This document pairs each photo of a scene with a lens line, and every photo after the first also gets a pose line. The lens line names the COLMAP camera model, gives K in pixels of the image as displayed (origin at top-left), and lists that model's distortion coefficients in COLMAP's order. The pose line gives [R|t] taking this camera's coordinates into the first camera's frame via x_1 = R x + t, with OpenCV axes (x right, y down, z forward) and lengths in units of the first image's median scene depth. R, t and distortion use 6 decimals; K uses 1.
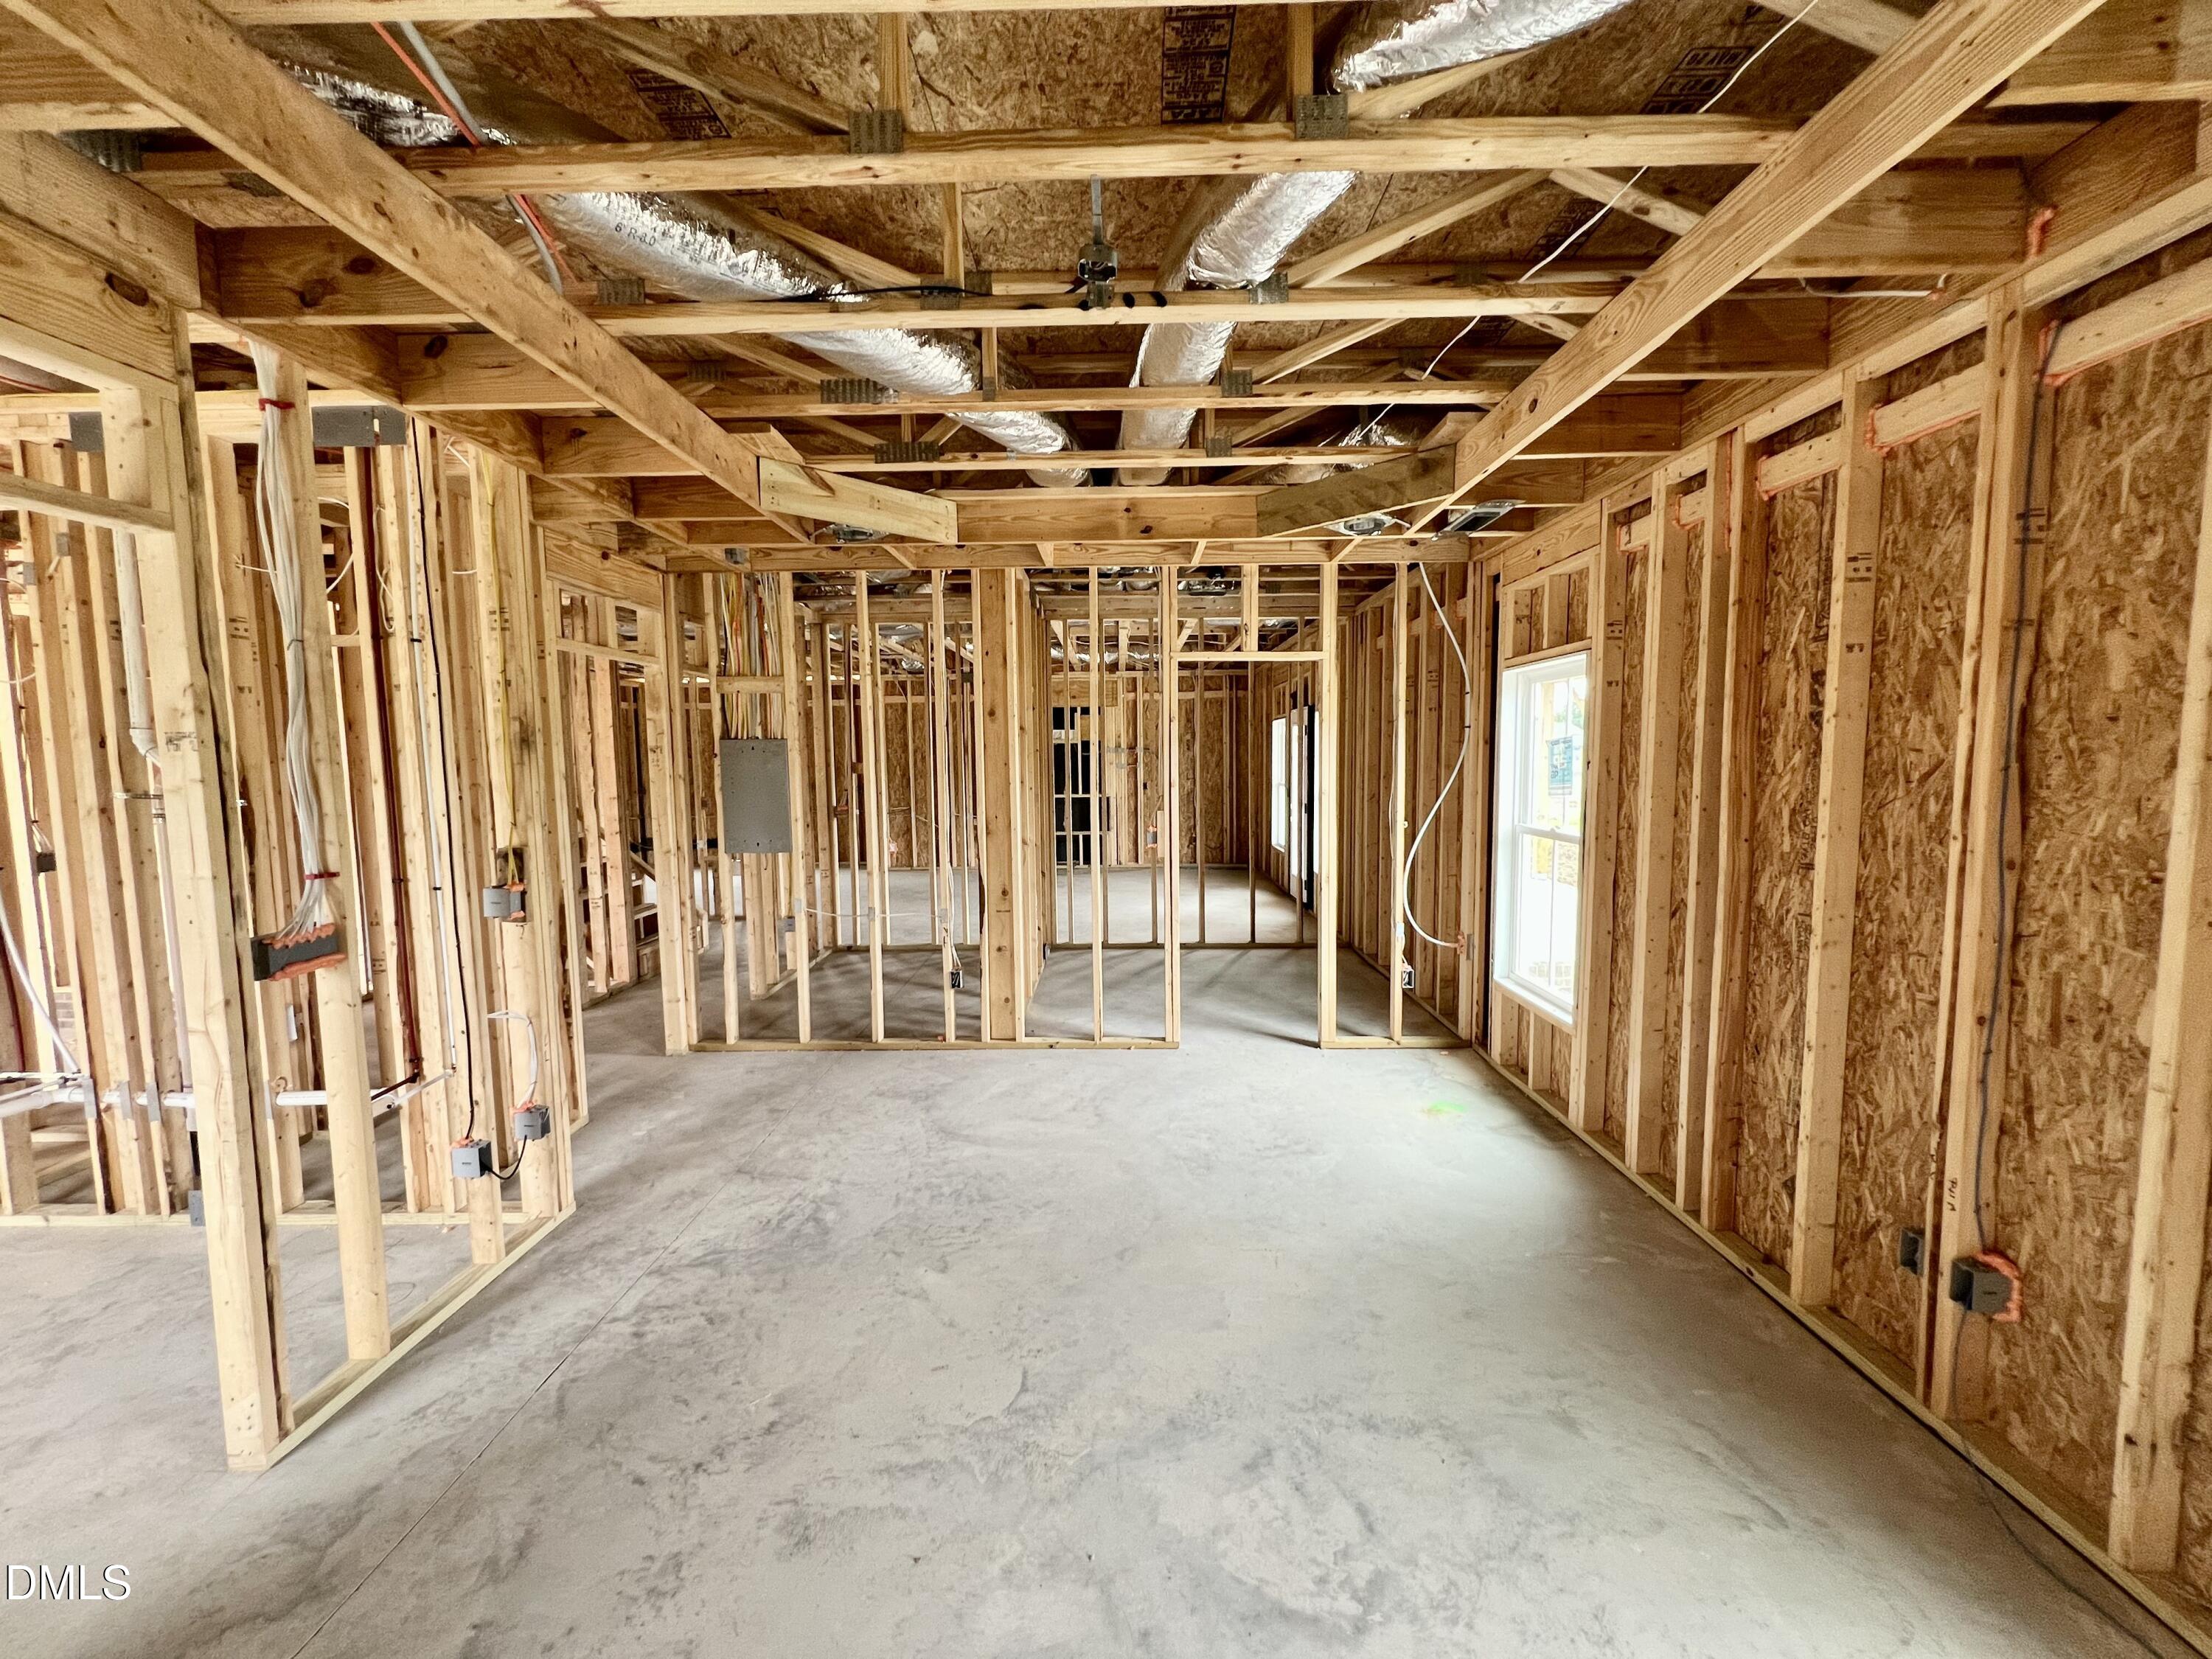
lens RADIAL K [[887.7, 0, 1104.3], [0, 887.7, 832.7], [0, 0, 1]] dist [-0.001523, 0.000030]
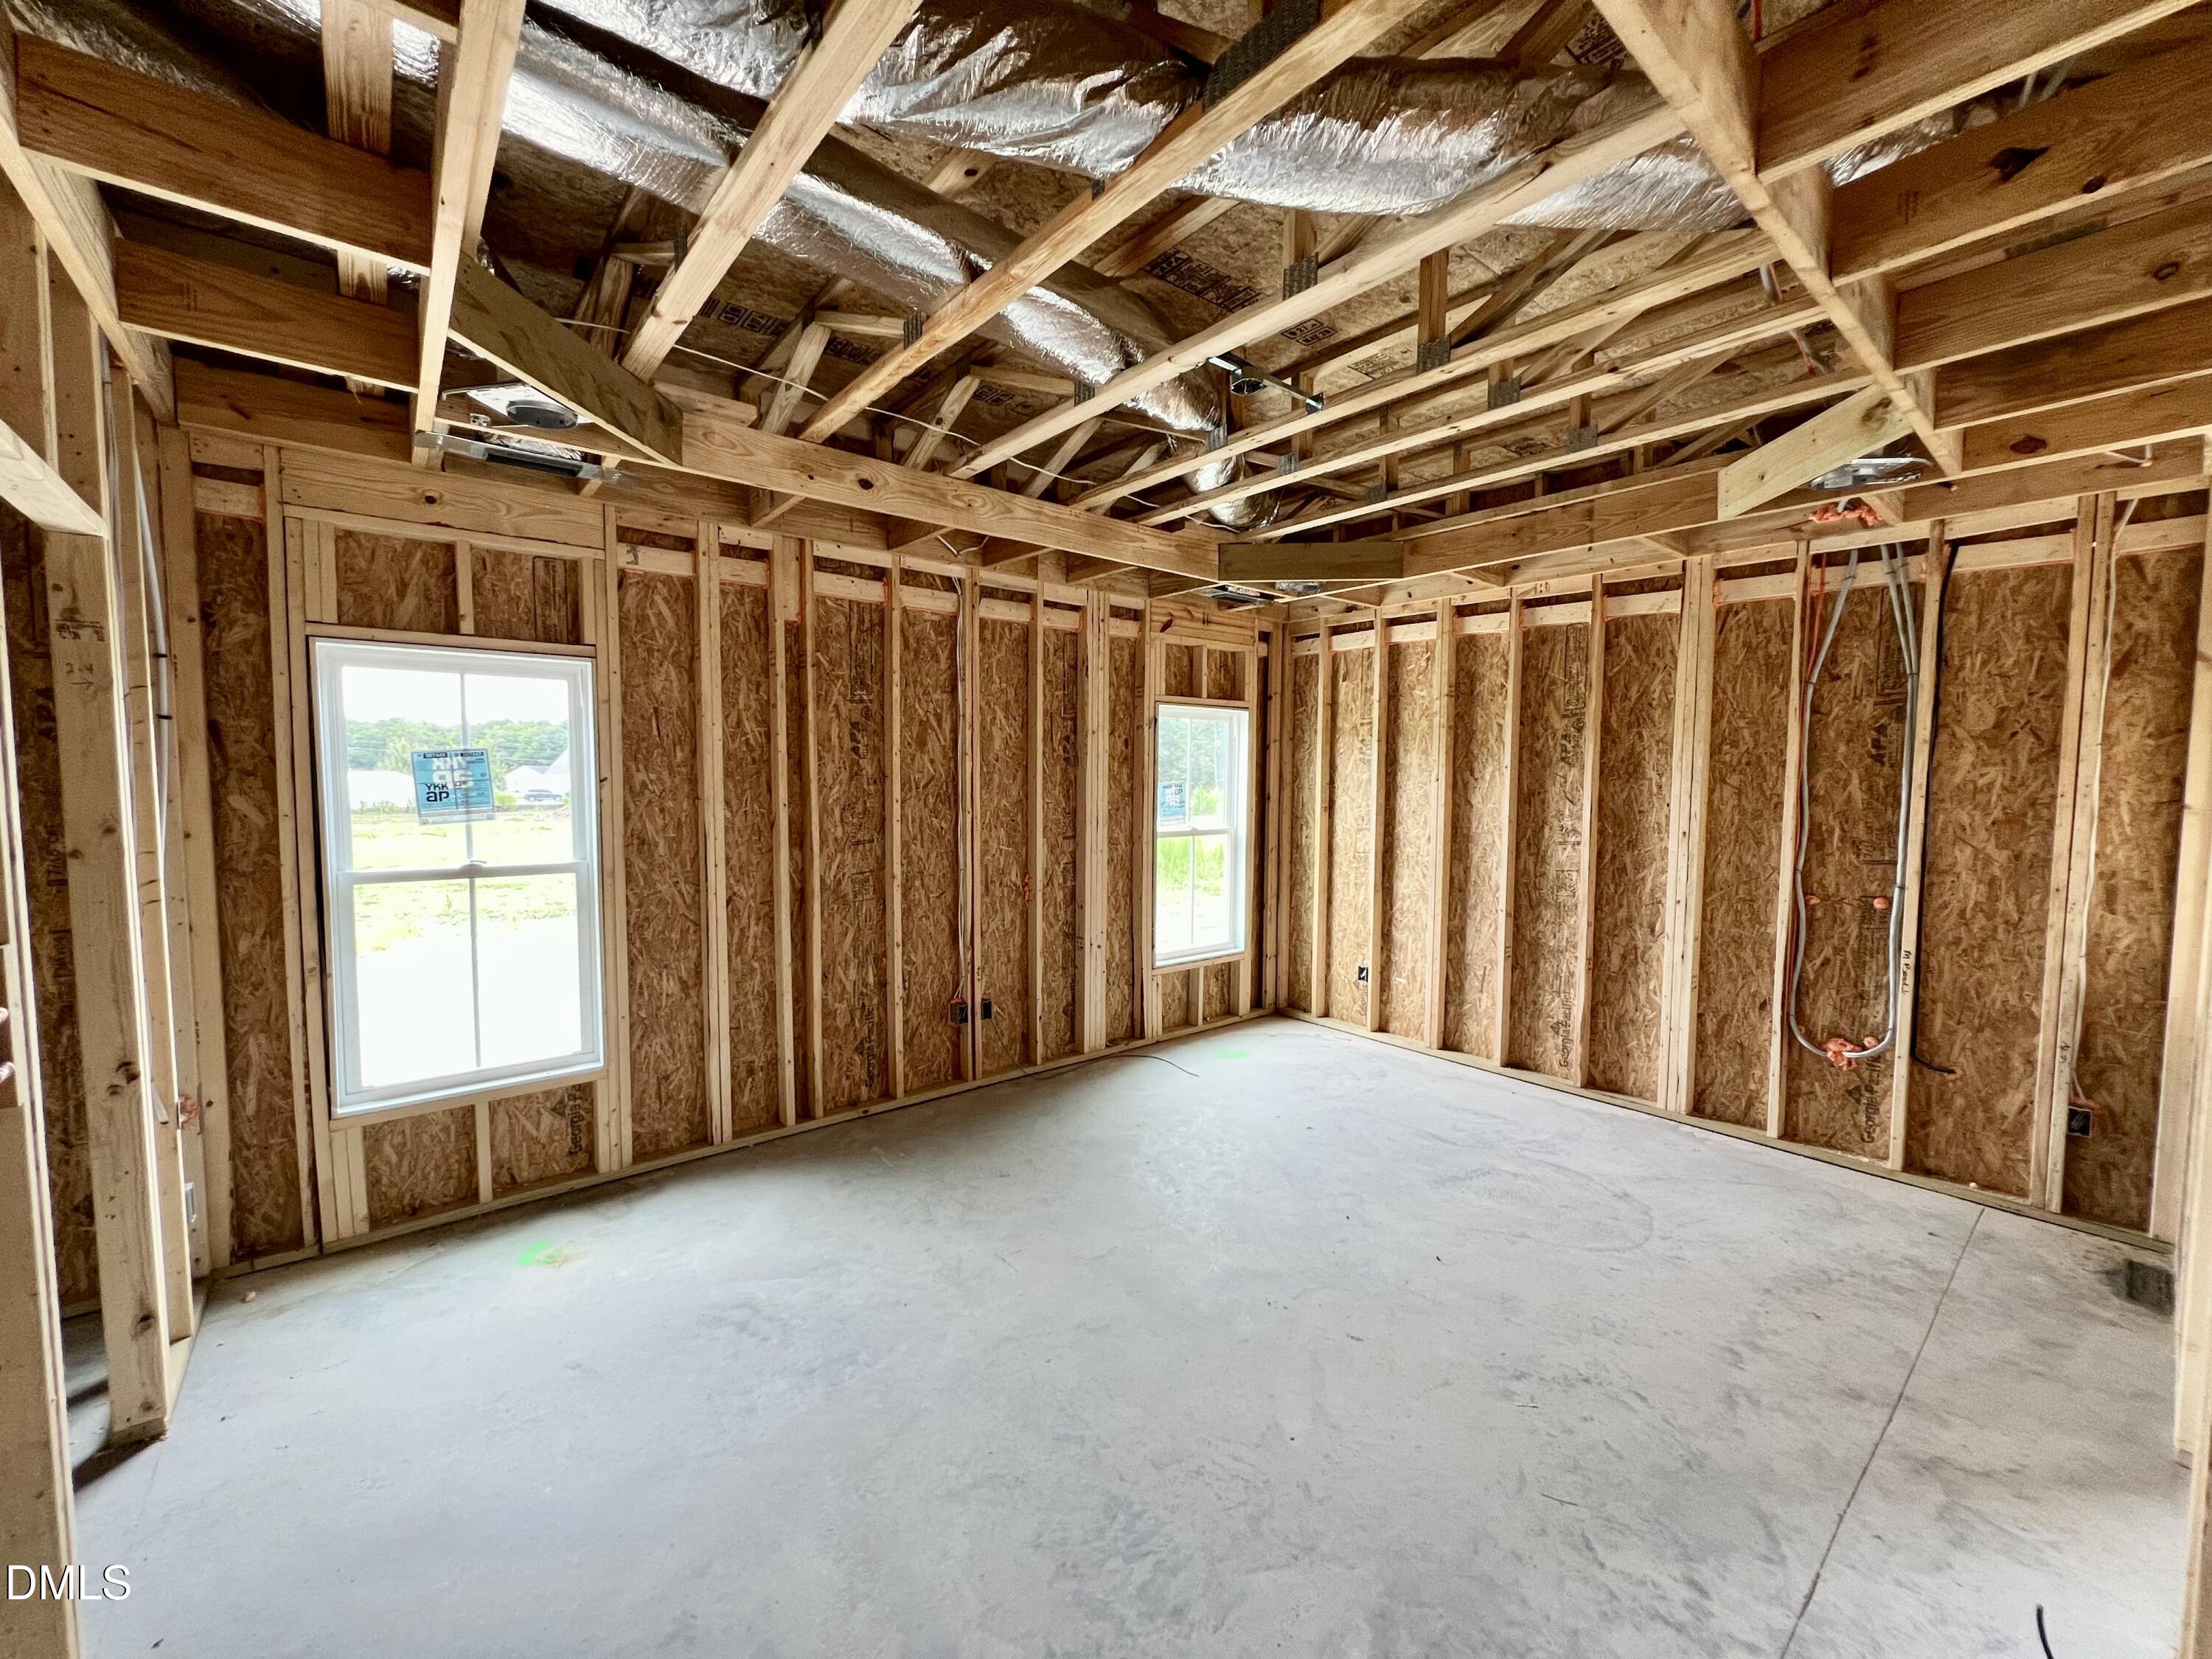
lens RADIAL K [[887.7, 0, 1104.3], [0, 887.7, 832.7], [0, 0, 1]] dist [-0.001523, 0.000030]
pose [[-0.650927, -0.039093, 0.758133, -0.691174], [0.070169, 0.991299, 0.111363, -0.123215], [-0.755890, 0.125687, -0.642521, 1.639005]]
